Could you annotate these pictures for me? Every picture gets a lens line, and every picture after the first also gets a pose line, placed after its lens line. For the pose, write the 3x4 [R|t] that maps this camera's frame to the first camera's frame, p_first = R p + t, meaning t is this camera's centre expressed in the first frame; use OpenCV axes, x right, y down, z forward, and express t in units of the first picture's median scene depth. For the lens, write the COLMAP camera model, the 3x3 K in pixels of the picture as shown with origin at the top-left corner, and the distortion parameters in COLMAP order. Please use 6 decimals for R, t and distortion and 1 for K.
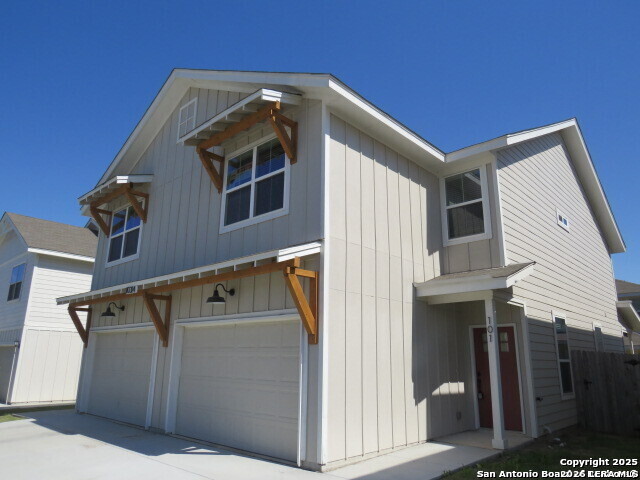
lens RADIAL K [[447.9, 0, 320.0], [0, 447.9, 240.0], [0, 0, 1]] dist [-0.004364, -0.000825]
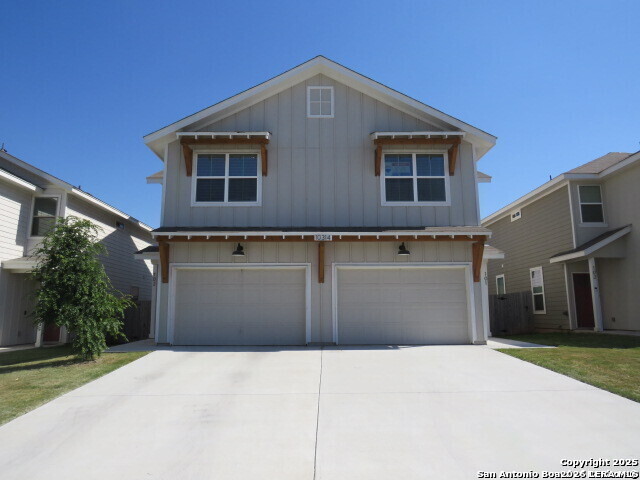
lens RADIAL K [[447.9, 0, 320.0], [0, 447.9, 240.0], [0, 0, 1]] dist [-0.004364, -0.000825]
pose [[0.725487, 0.097092, 0.681353, -1.302519], [-0.162980, 0.986077, 0.033021, 0.076568], [-0.668660, -0.135003, 0.731210, 0.068513]]
